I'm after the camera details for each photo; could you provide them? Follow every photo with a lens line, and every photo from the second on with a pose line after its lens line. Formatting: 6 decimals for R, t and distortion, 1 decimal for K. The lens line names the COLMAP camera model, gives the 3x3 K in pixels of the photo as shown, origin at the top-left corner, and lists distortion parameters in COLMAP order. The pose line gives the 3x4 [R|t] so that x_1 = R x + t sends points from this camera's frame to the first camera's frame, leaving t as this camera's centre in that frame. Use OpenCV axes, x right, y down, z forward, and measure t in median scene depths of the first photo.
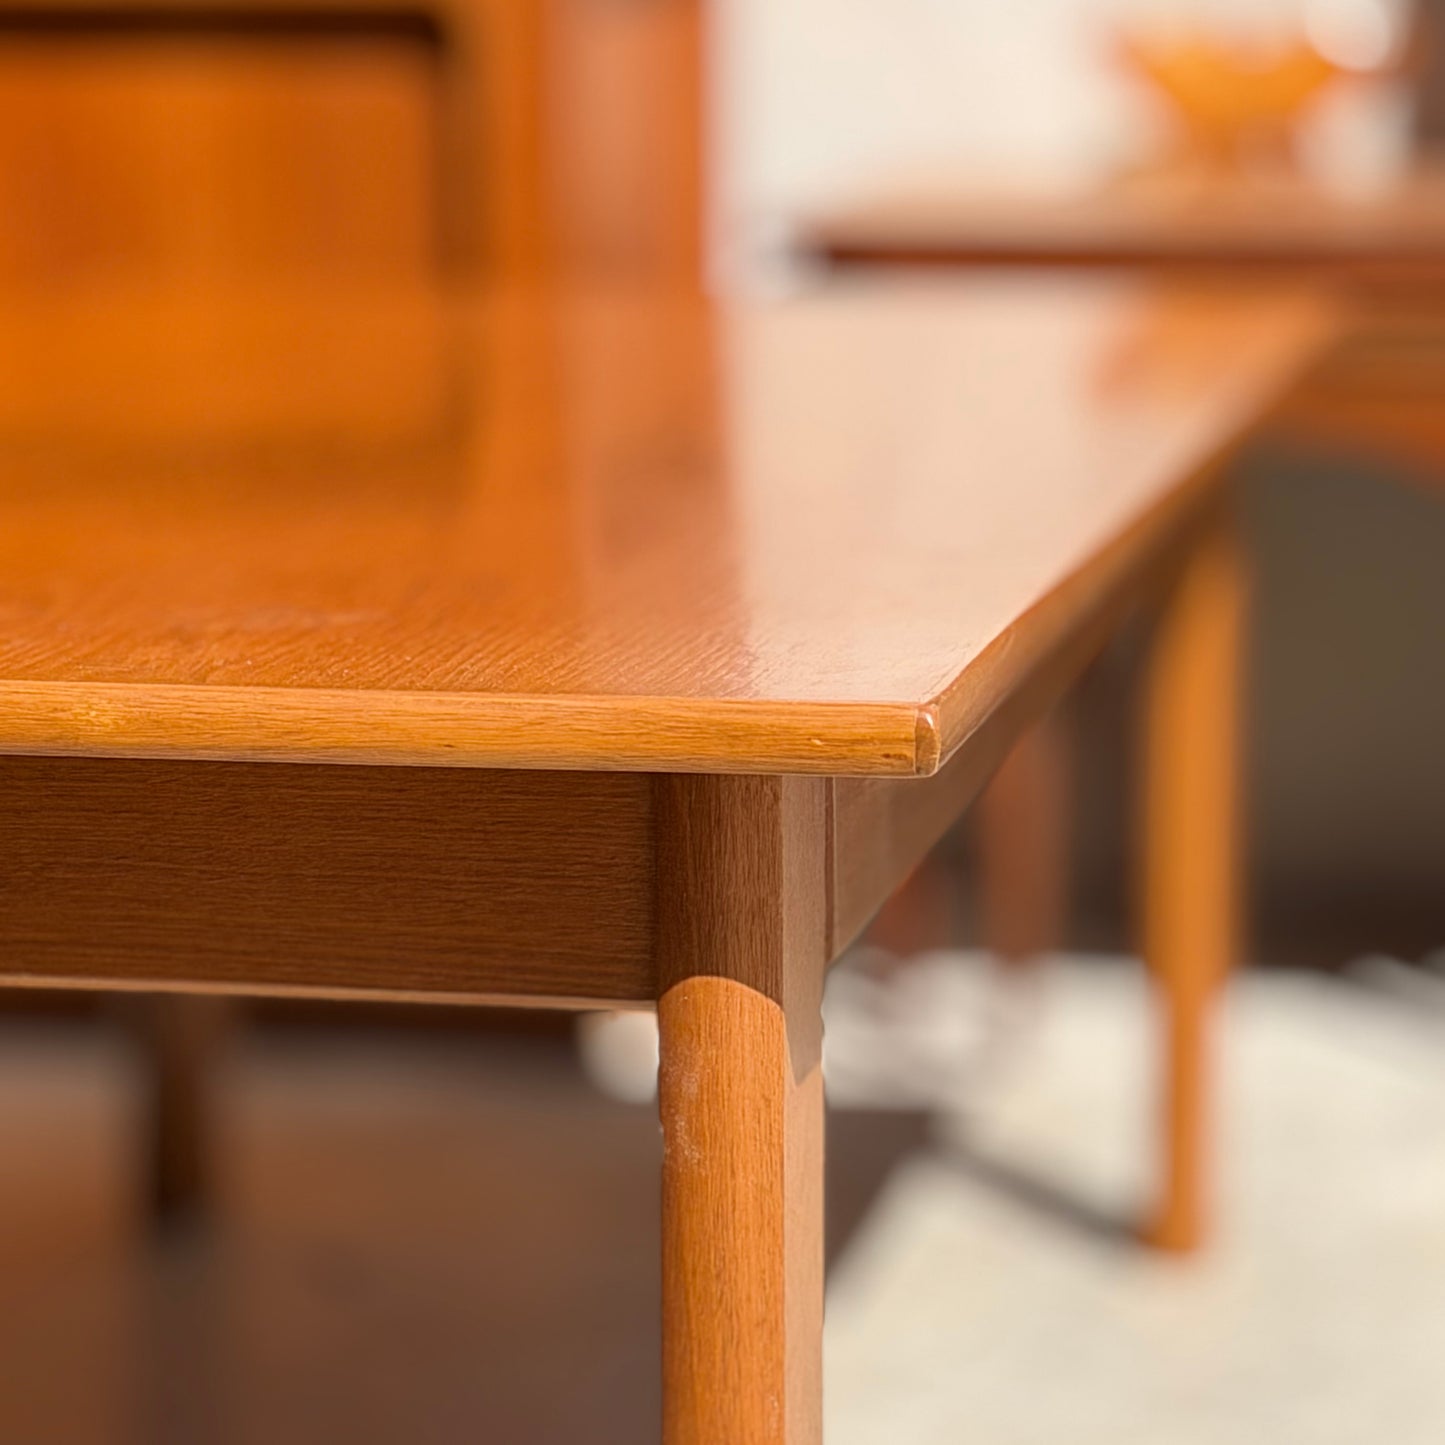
lens RADIAL K [[5246.5, 0, 722.2], [0, 5246.5, 722.9], [0, 0, 1]] dist [-0.131023, 0.000000]
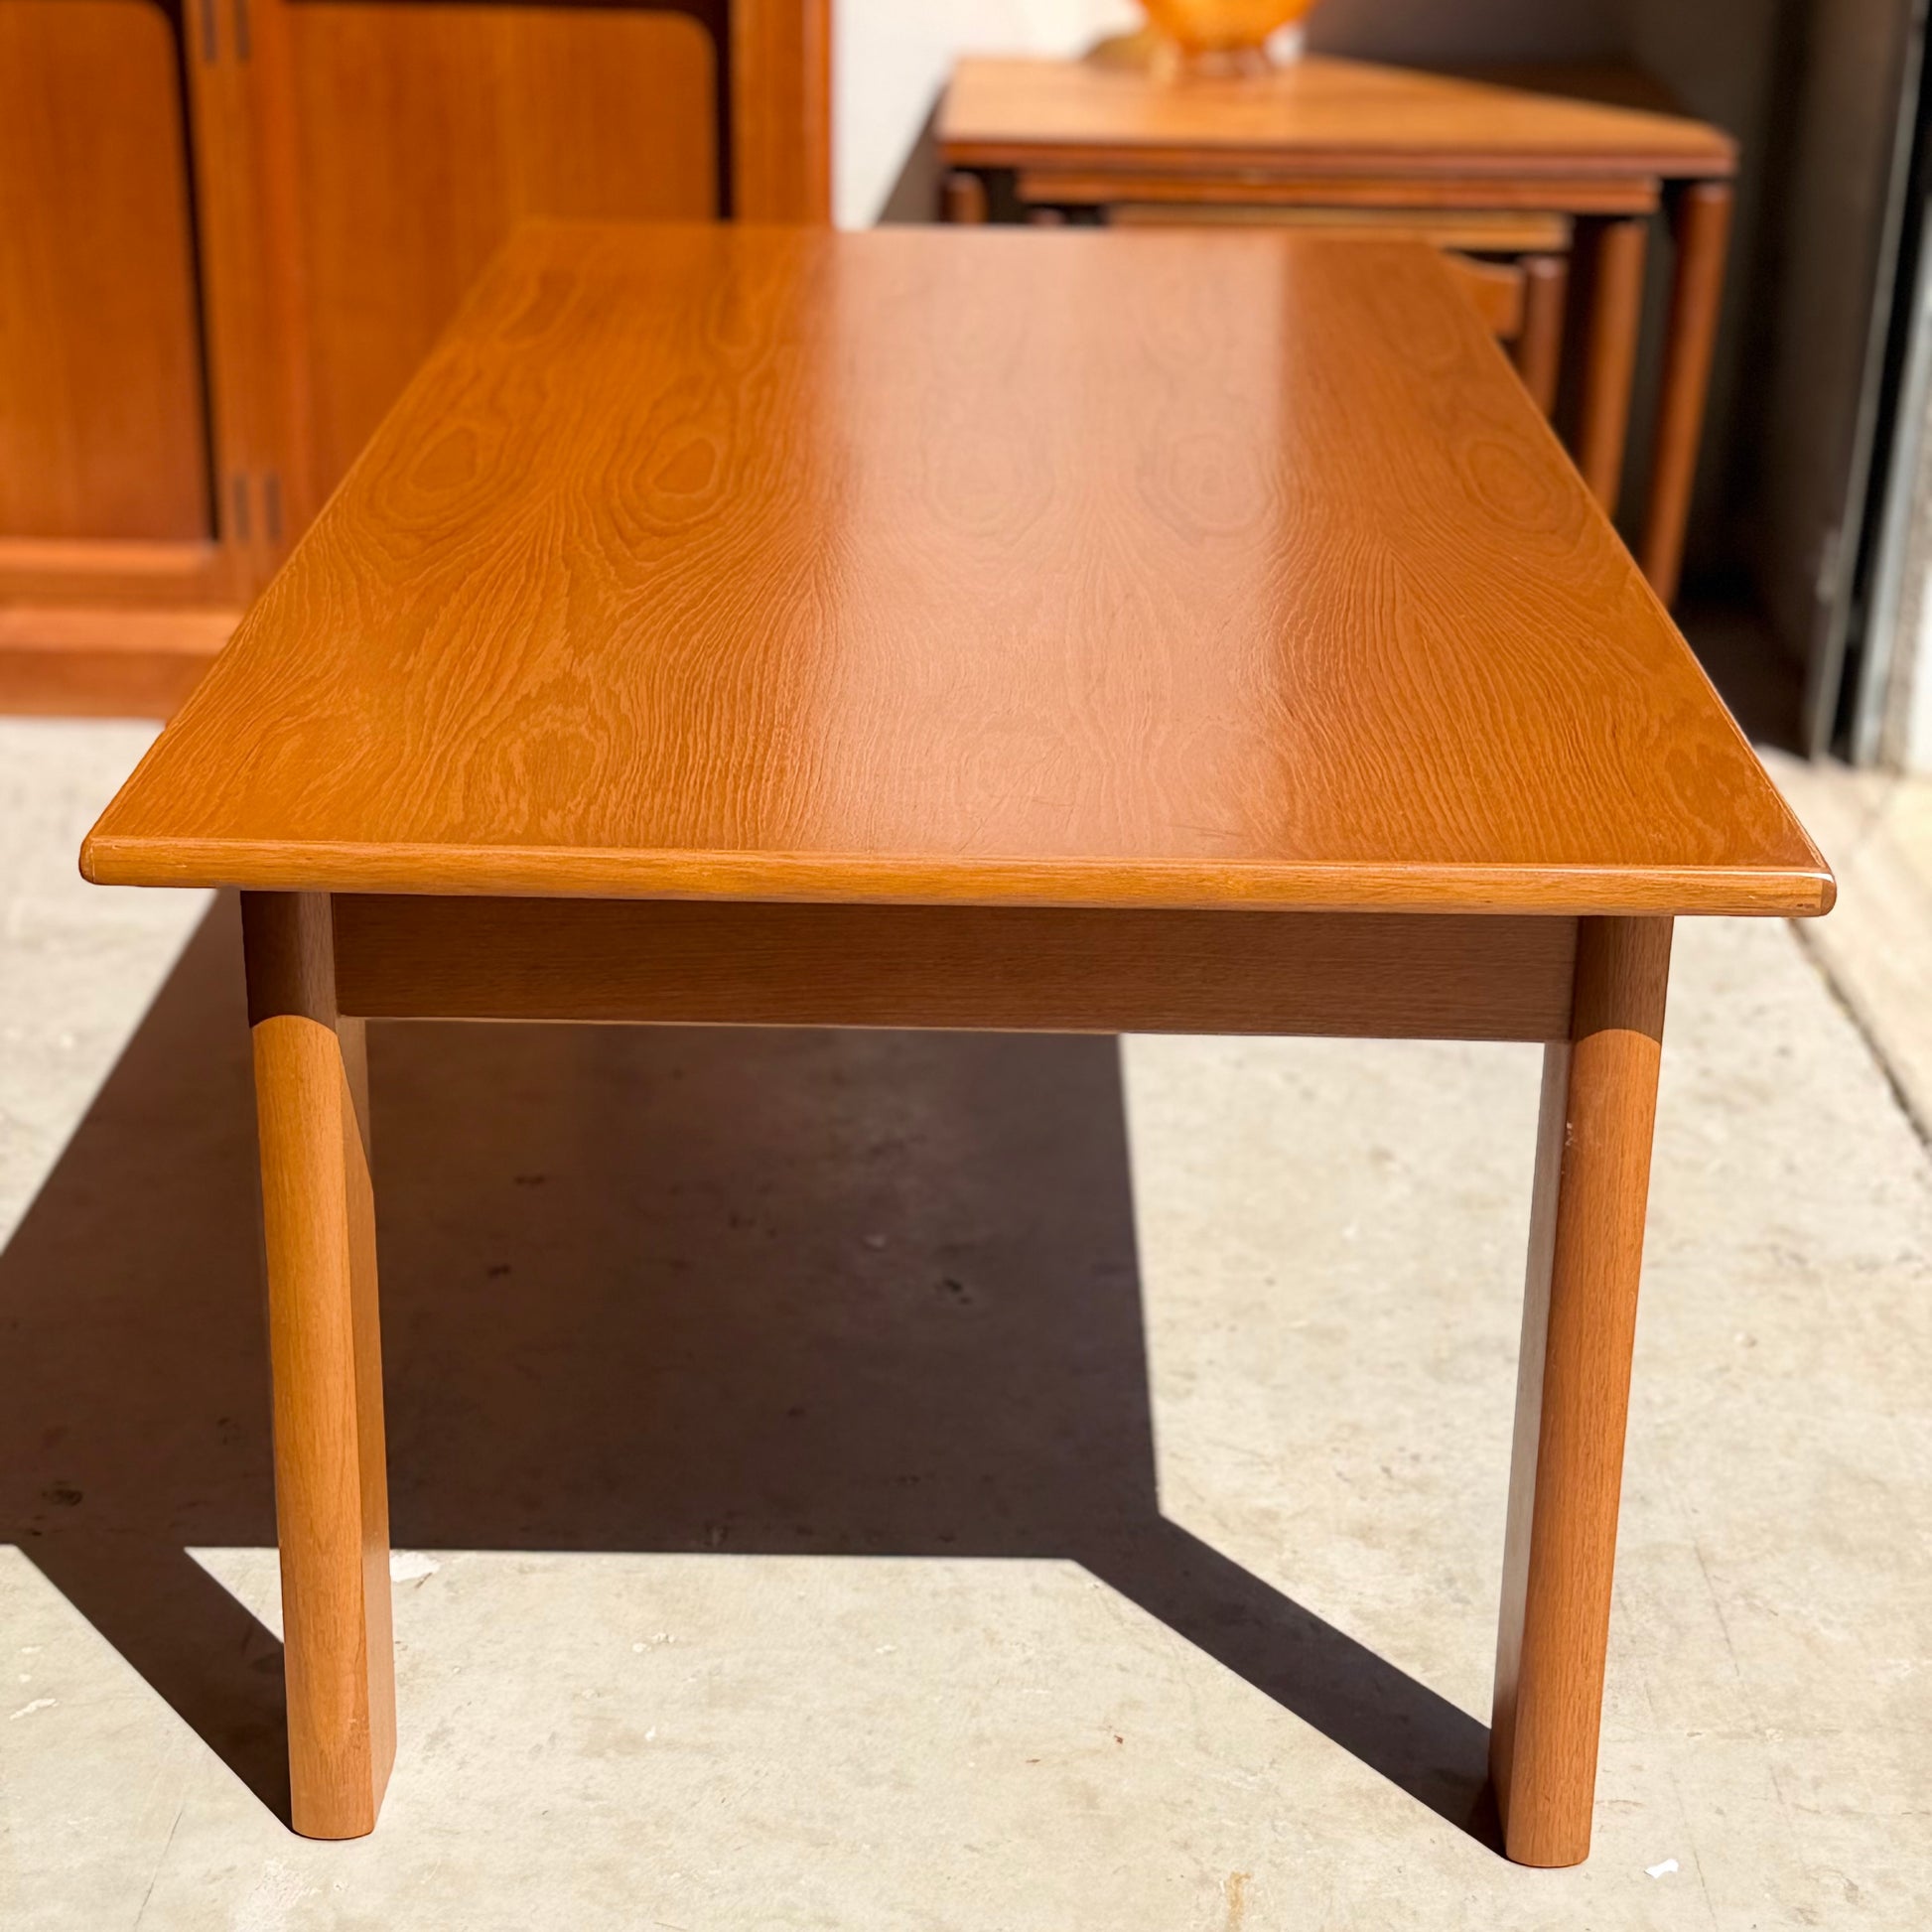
lens RADIAL K [[3426.4, 0, 961.9], [0, 3426.4, 964.7], [0, 0, 1]] dist [0.132721, 0.000000]
pose [[0.982583, -0.050096, 0.178941, -0.352017], [0.009706, 0.975496, 0.219803, -0.181585], [-0.185568, -0.214238, 0.958993, 0.114713]]
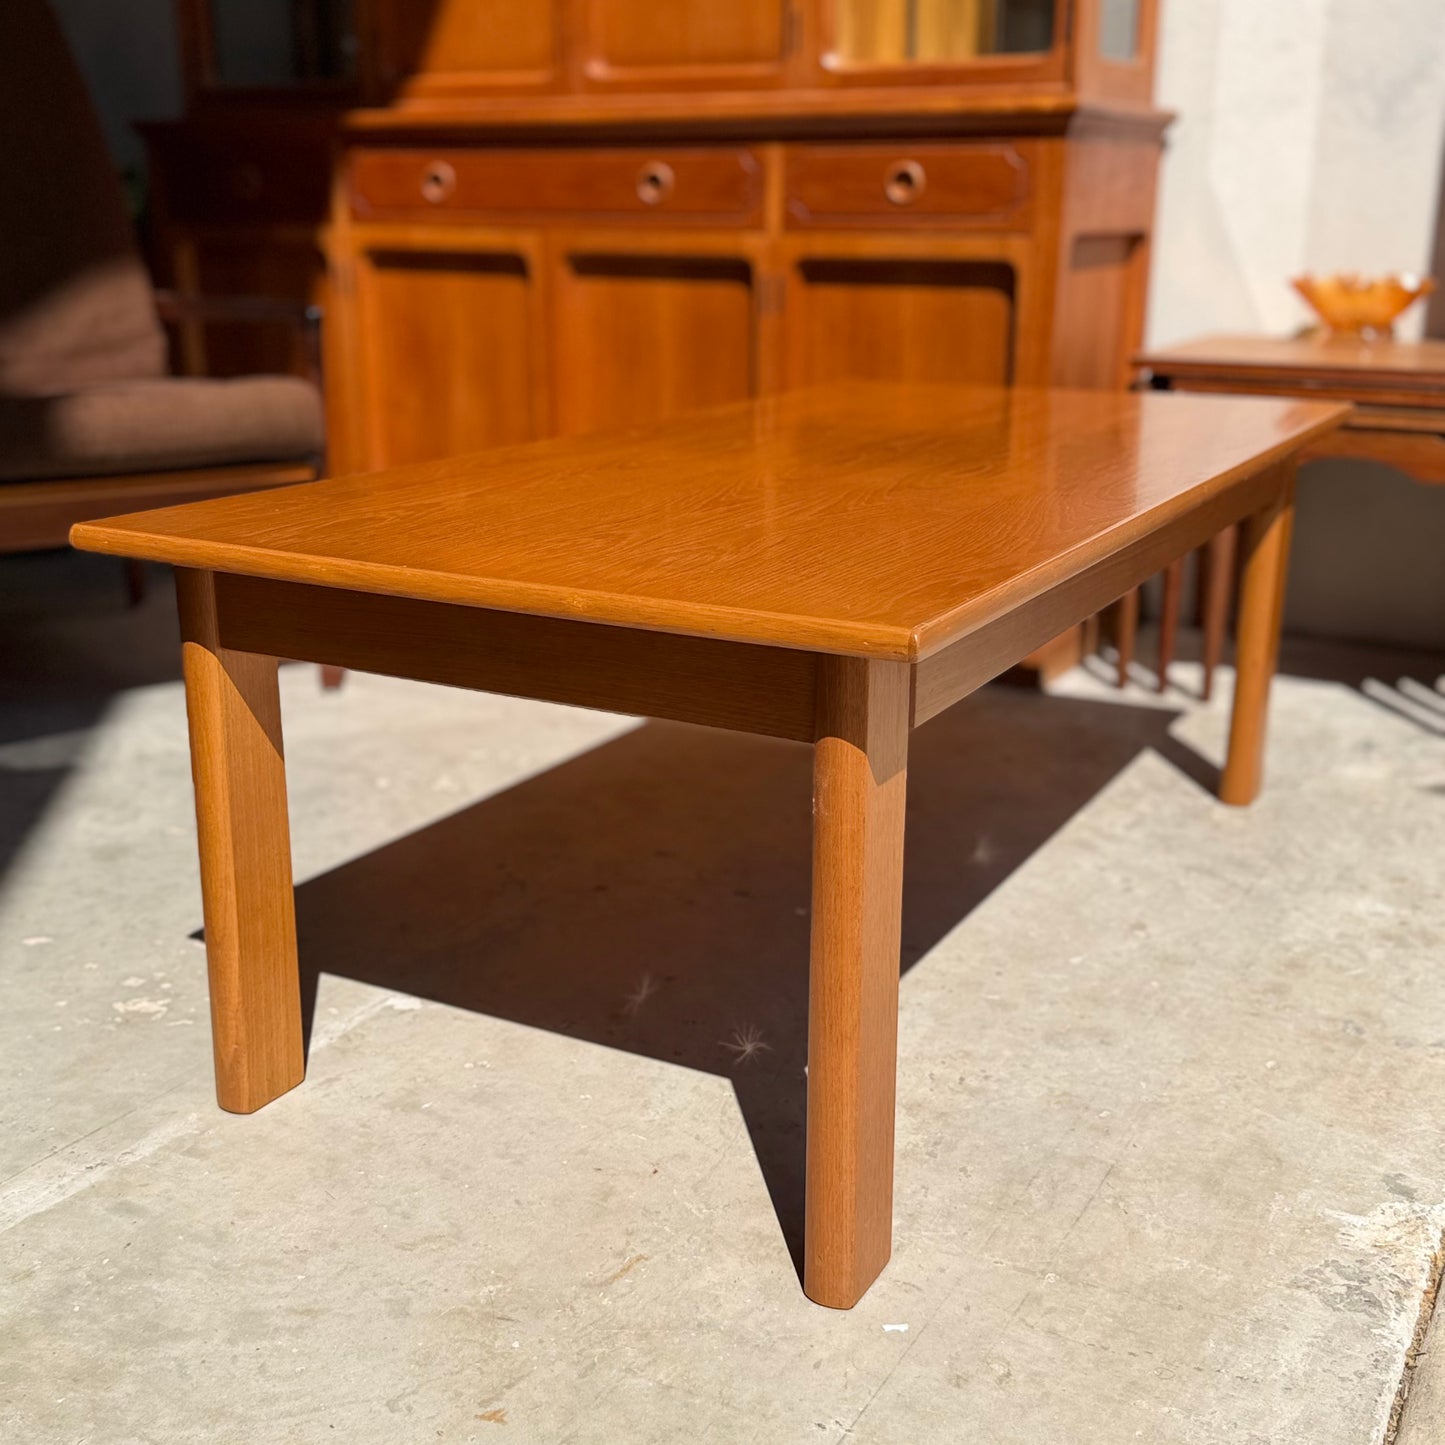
lens RADIAL K [[1690.9, 0, 732.0], [0, 1690.9, 729.6], [0, 0, 1]] dist [0.102146, 0.000000]
pose [[0.956242, 0.093545, -0.277221, 0.155538], [-0.056520, 0.988724, 0.138676, -0.052660], [0.287067, -0.116939, 0.950746, 0.297199]]
